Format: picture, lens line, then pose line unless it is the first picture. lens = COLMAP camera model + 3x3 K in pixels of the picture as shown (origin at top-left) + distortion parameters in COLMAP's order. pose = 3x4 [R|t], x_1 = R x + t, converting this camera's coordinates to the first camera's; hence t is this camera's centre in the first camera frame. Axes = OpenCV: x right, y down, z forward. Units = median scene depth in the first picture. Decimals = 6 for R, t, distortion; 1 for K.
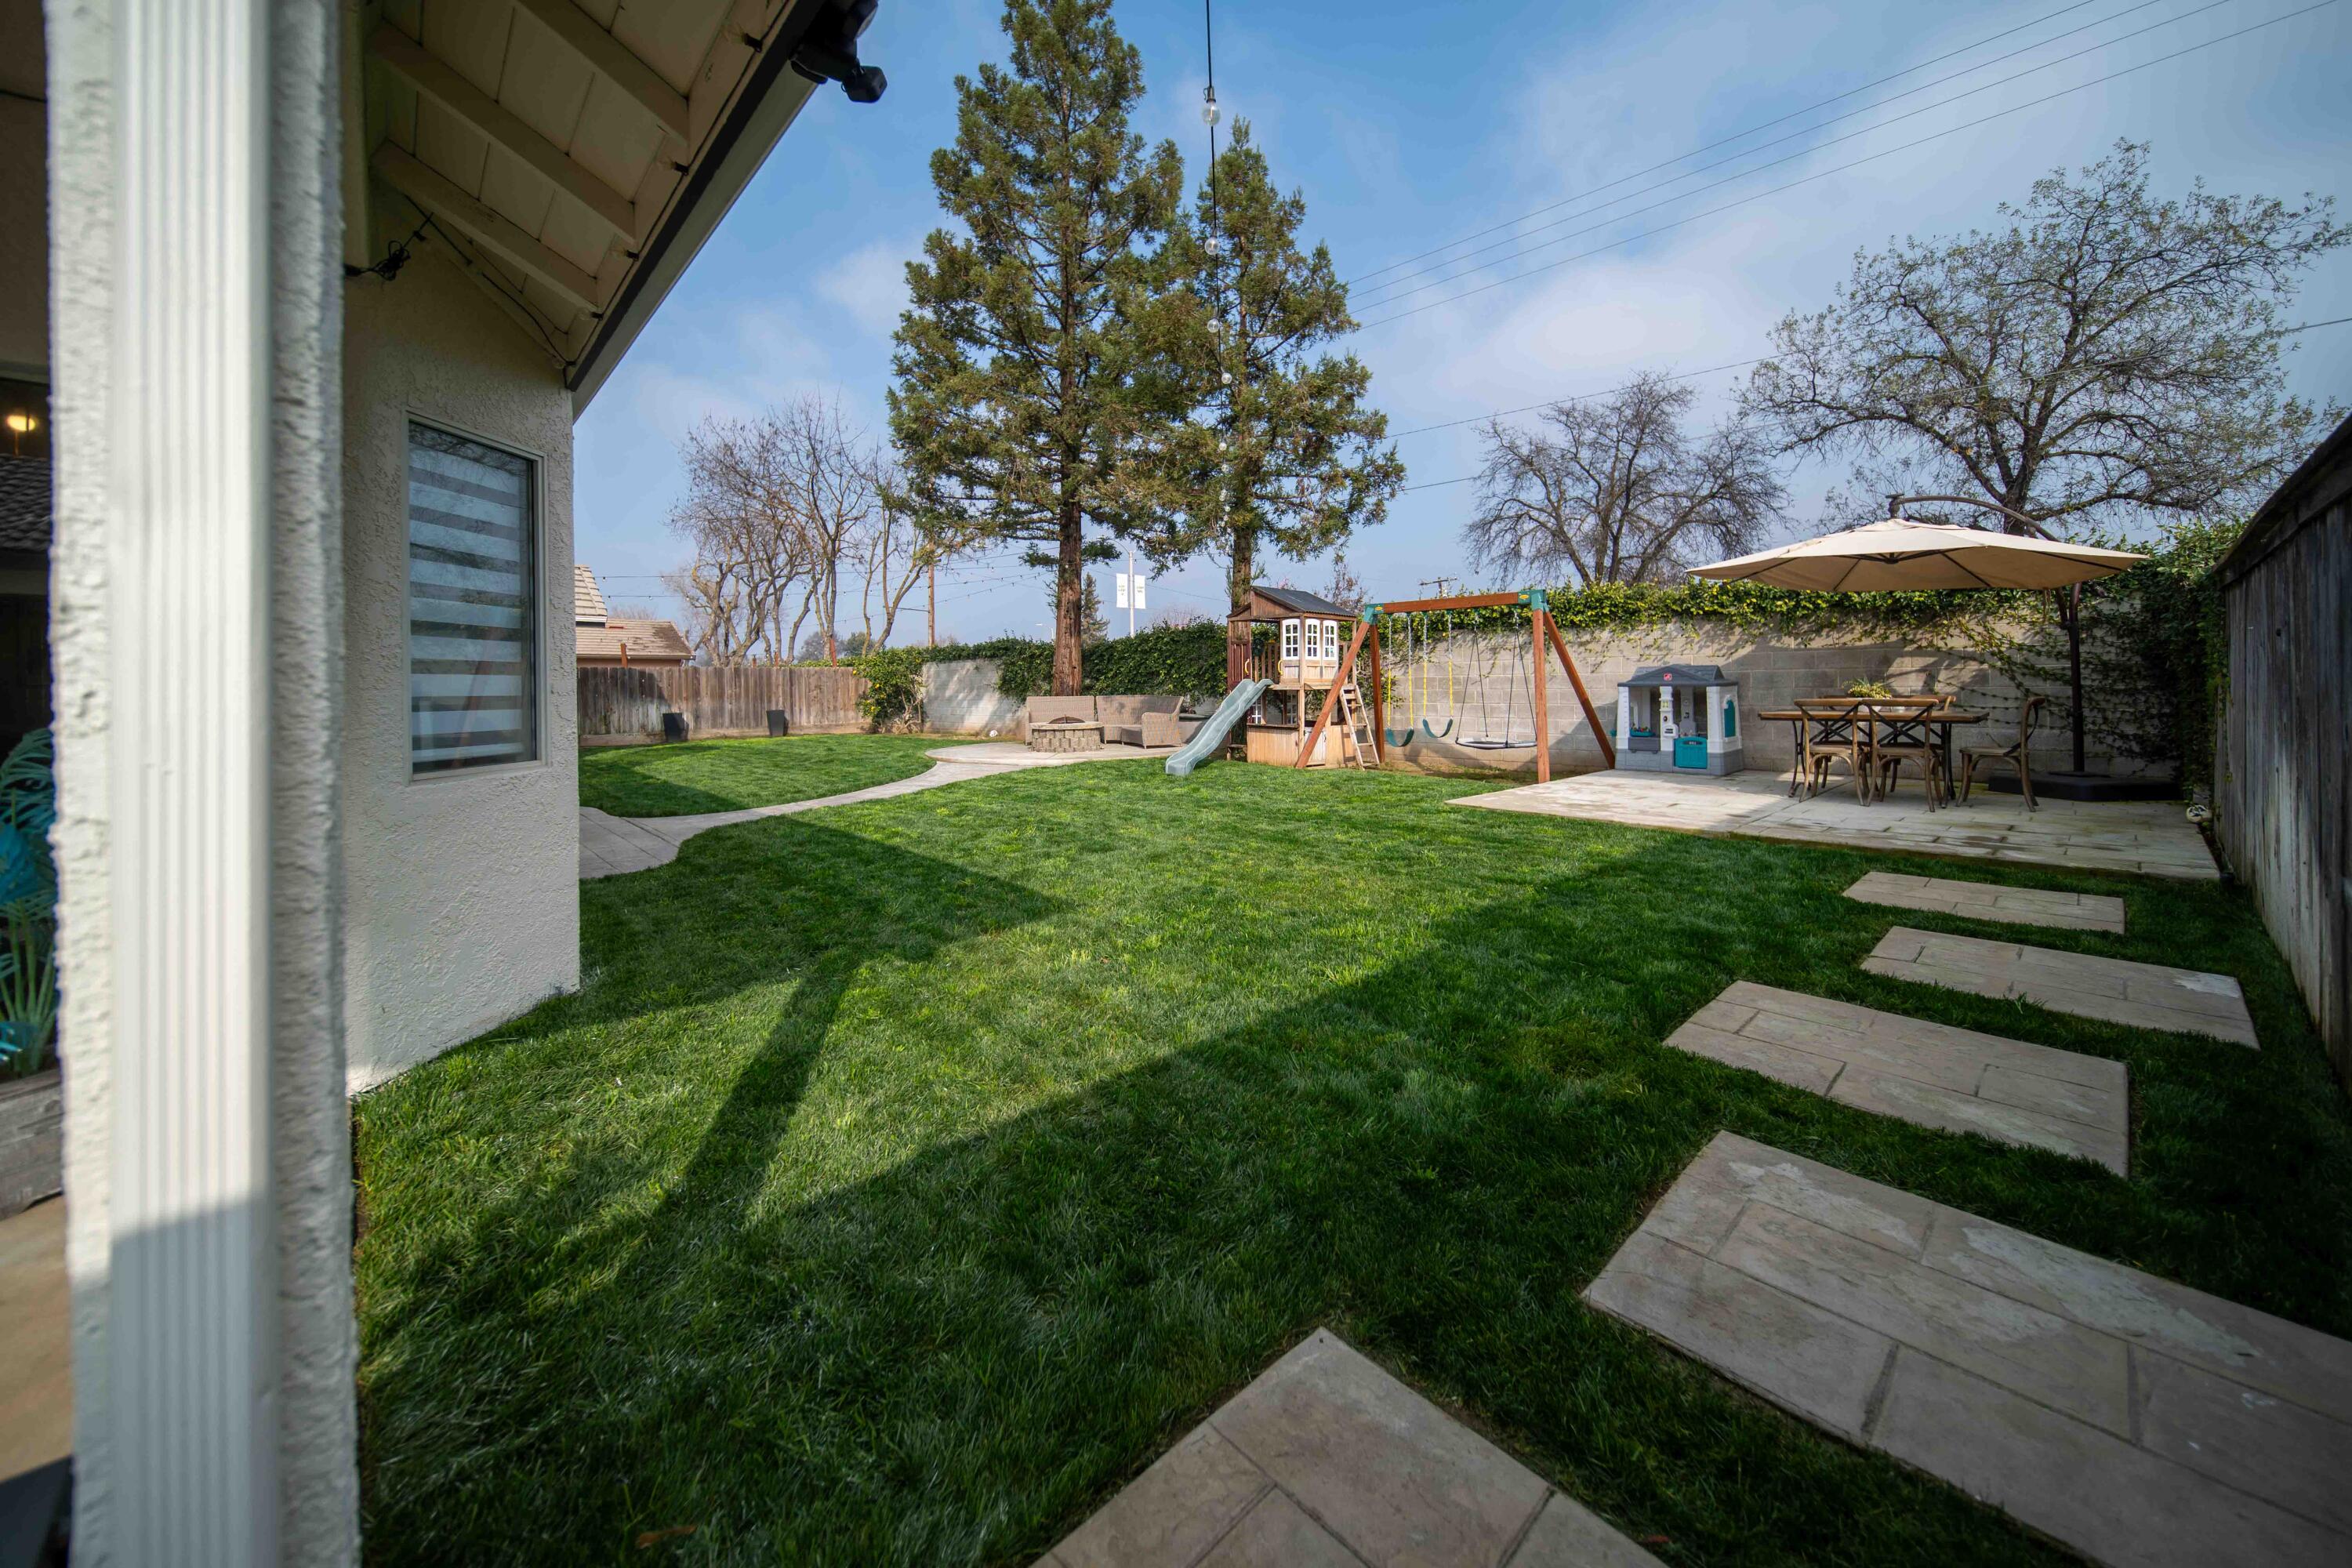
lens RADIAL K [[891.0, 0, 1176.5], [0, 891.0, 688.3], [0, 0, 1]] dist [-0.000025, -0.000063]
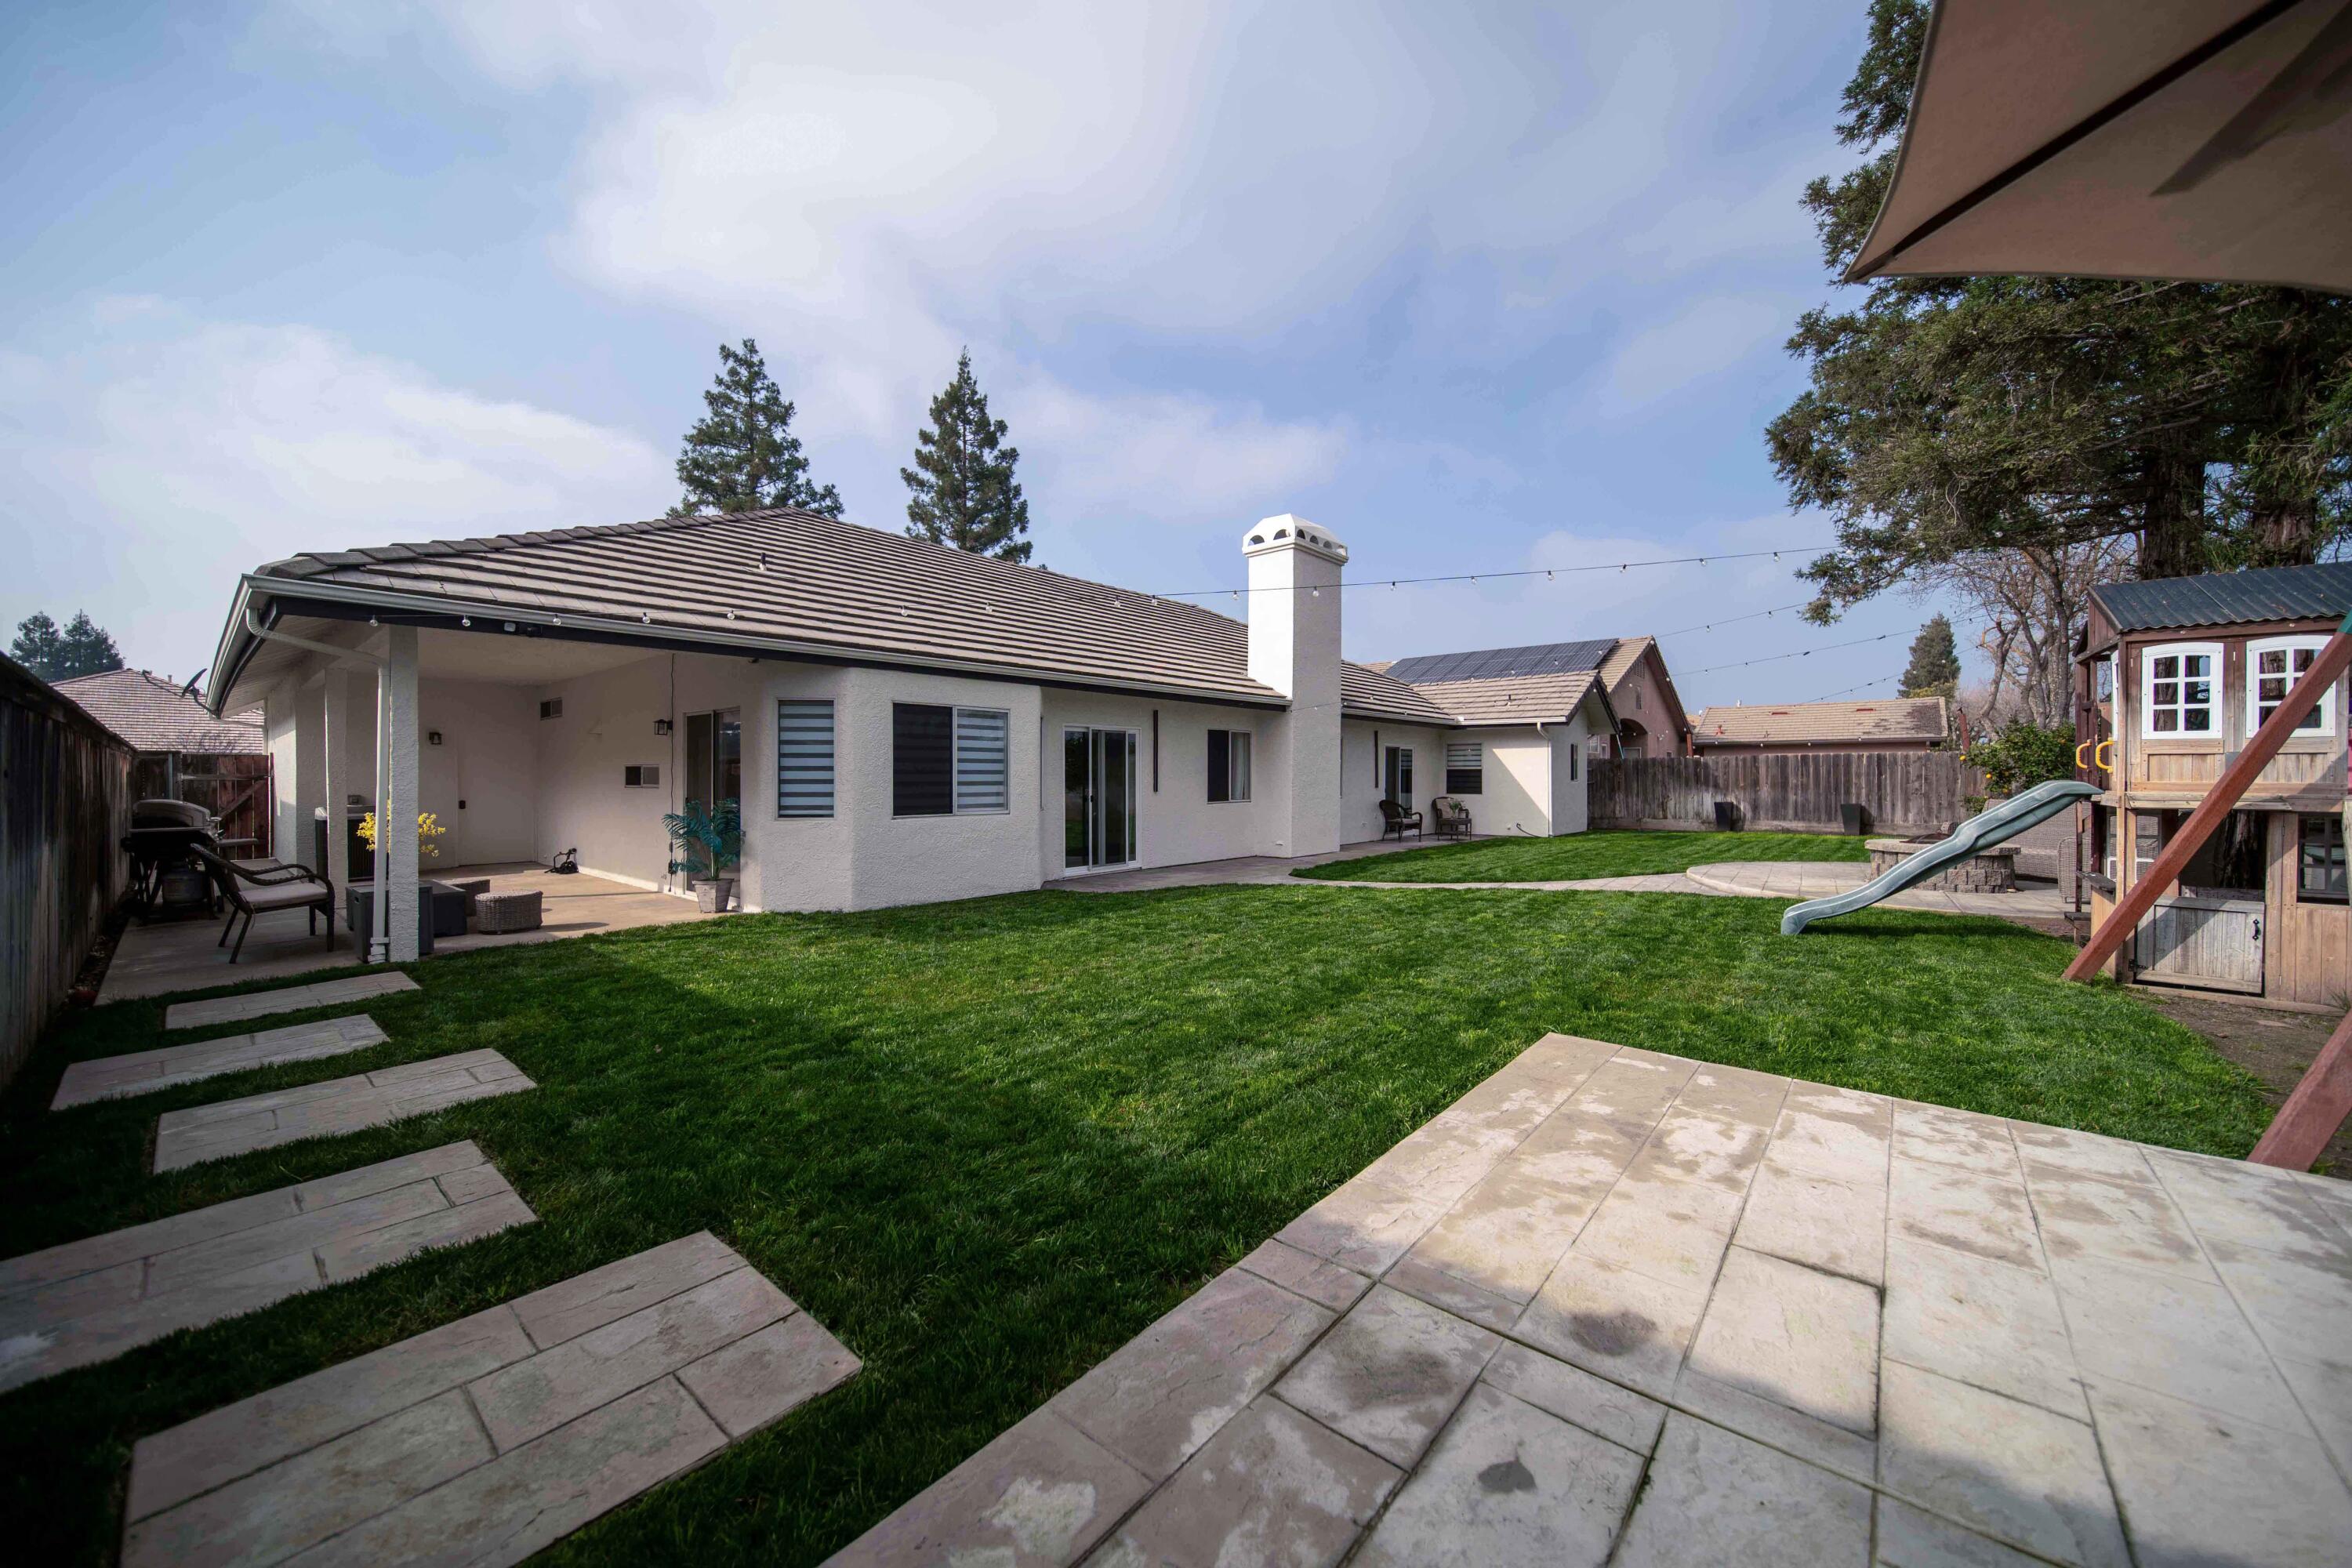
lens RADIAL K [[819.7, 0, 1176.0], [0, 819.7, 784.0], [0, 0, 1]] dist [0.000428, -0.000012]
pose [[0.127891, 0.020500, -0.991576, 0.384895], [-0.001277, 0.999789, 0.020505, -0.015497], [0.991787, -0.001356, 0.127890, 0.408048]]
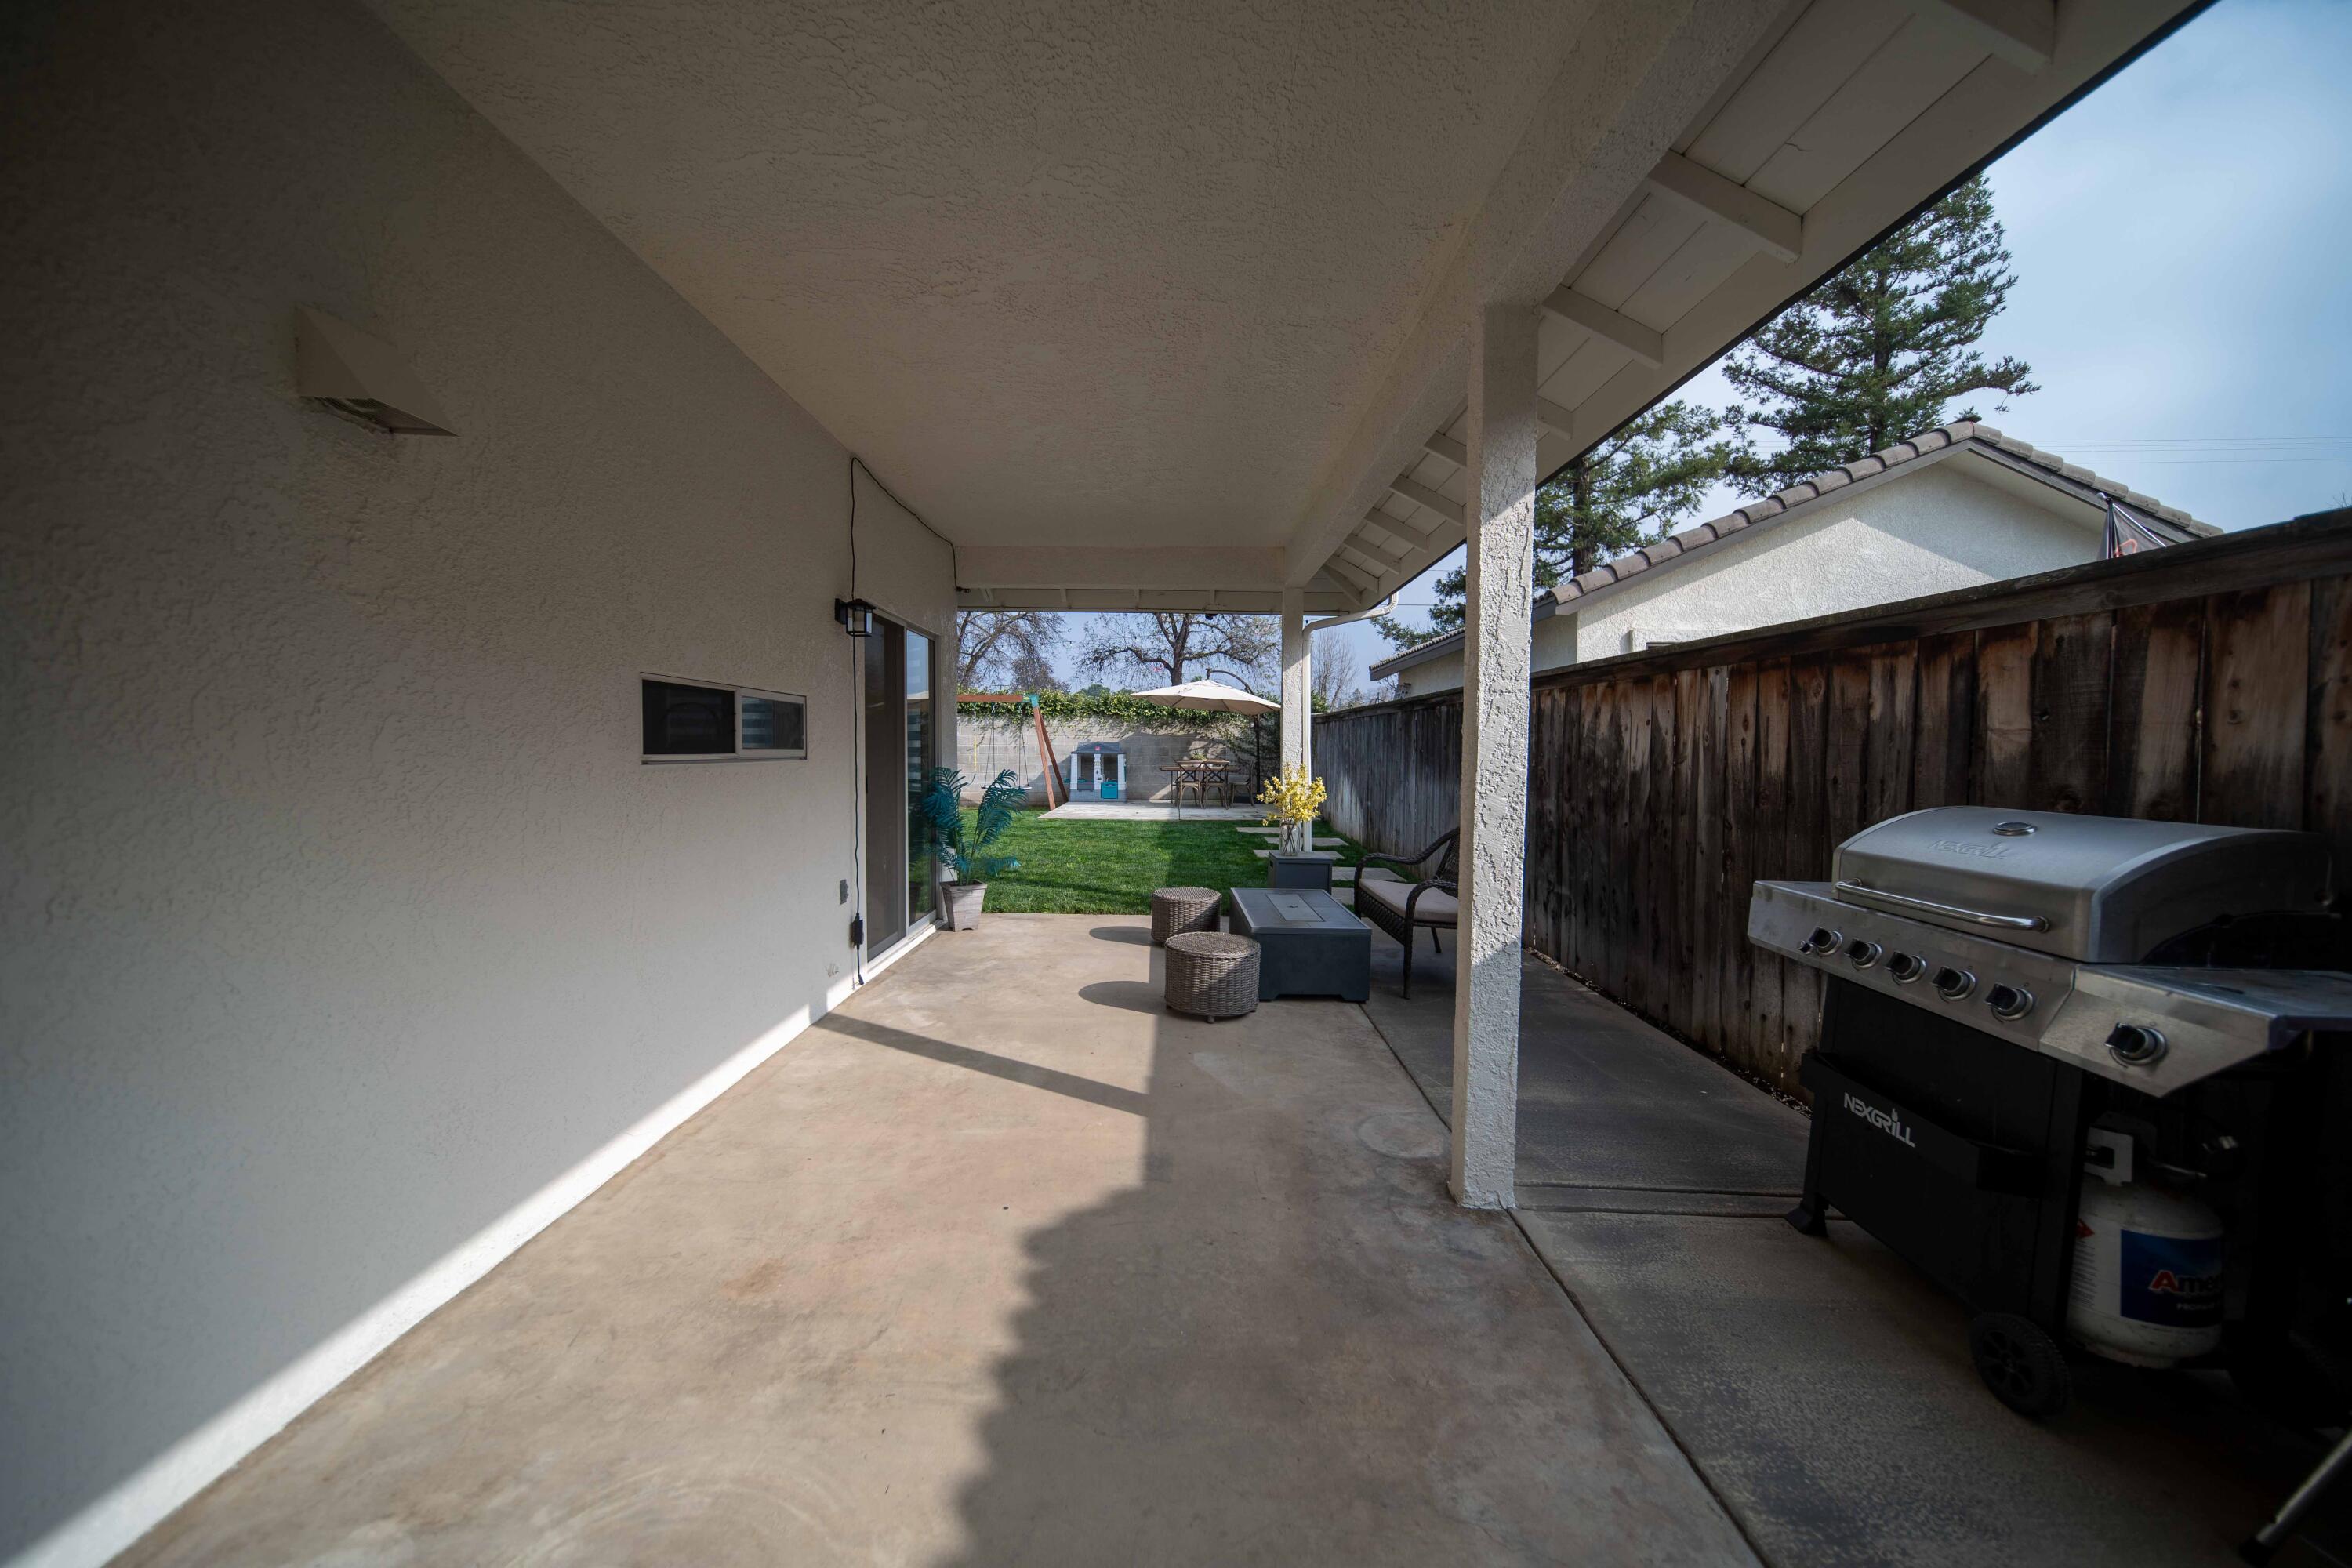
lens RADIAL K [[857.1, 0, 1176.0], [0, 857.1, 784.0], [0, 0, 1]] dist [0.000581, 0.000103]
pose [[0.685894, -0.015388, 0.727538, -0.421480], [-0.012731, 0.999370, 0.033140, -0.000597], [-0.727590, -0.031993, 0.685266, -0.213488]]
